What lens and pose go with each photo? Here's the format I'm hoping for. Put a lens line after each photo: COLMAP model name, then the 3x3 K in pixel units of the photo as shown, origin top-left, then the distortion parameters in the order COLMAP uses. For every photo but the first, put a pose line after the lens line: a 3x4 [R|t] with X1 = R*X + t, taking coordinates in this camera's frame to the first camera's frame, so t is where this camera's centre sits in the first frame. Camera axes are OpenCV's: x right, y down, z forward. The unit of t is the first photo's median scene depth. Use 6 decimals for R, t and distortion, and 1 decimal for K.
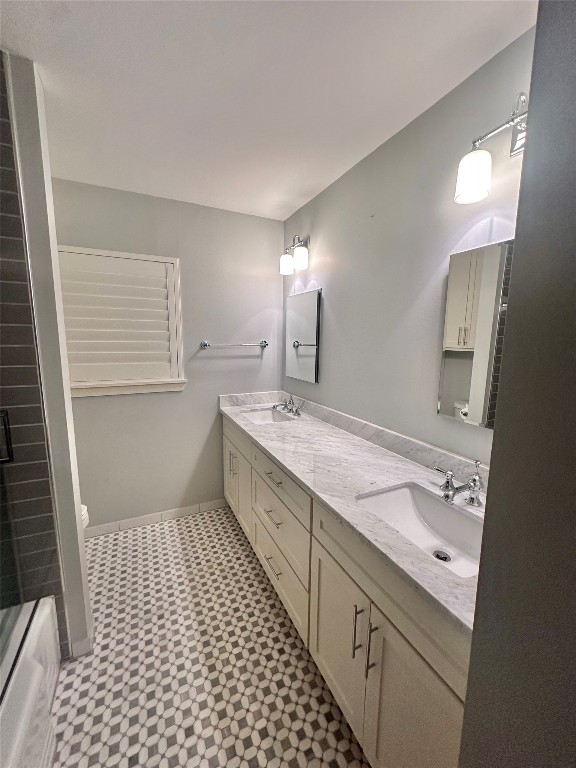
lens RADIAL K [[307.4, 0, 289.0], [0, 307.4, 383.5], [0, 0, 1]] dist [-0.000231, 0.000013]
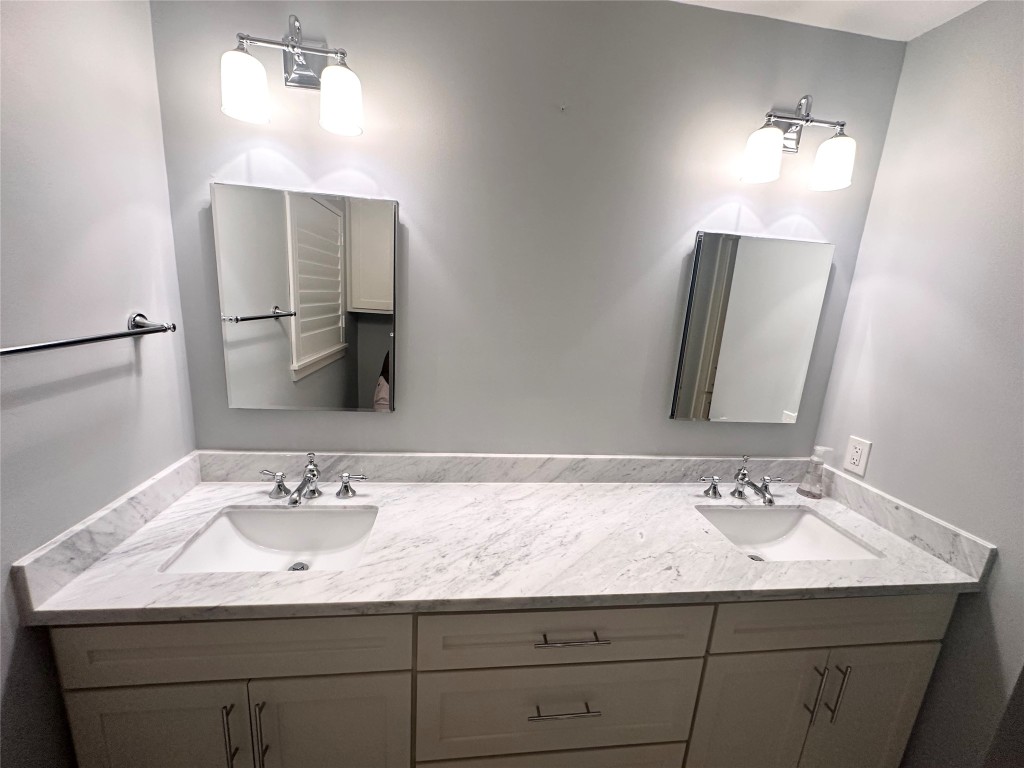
lens RADIAL K [[409.9, 0, 513.9], [0, 409.9, 386.6], [0, 0, 1]] dist [-0.000231, 0.000013]
pose [[0.314356, -0.200697, 0.927847, -0.522493], [0.070392, 0.979634, 0.188050, -0.176611], [-0.946692, 0.006199, 0.322082, 0.783143]]
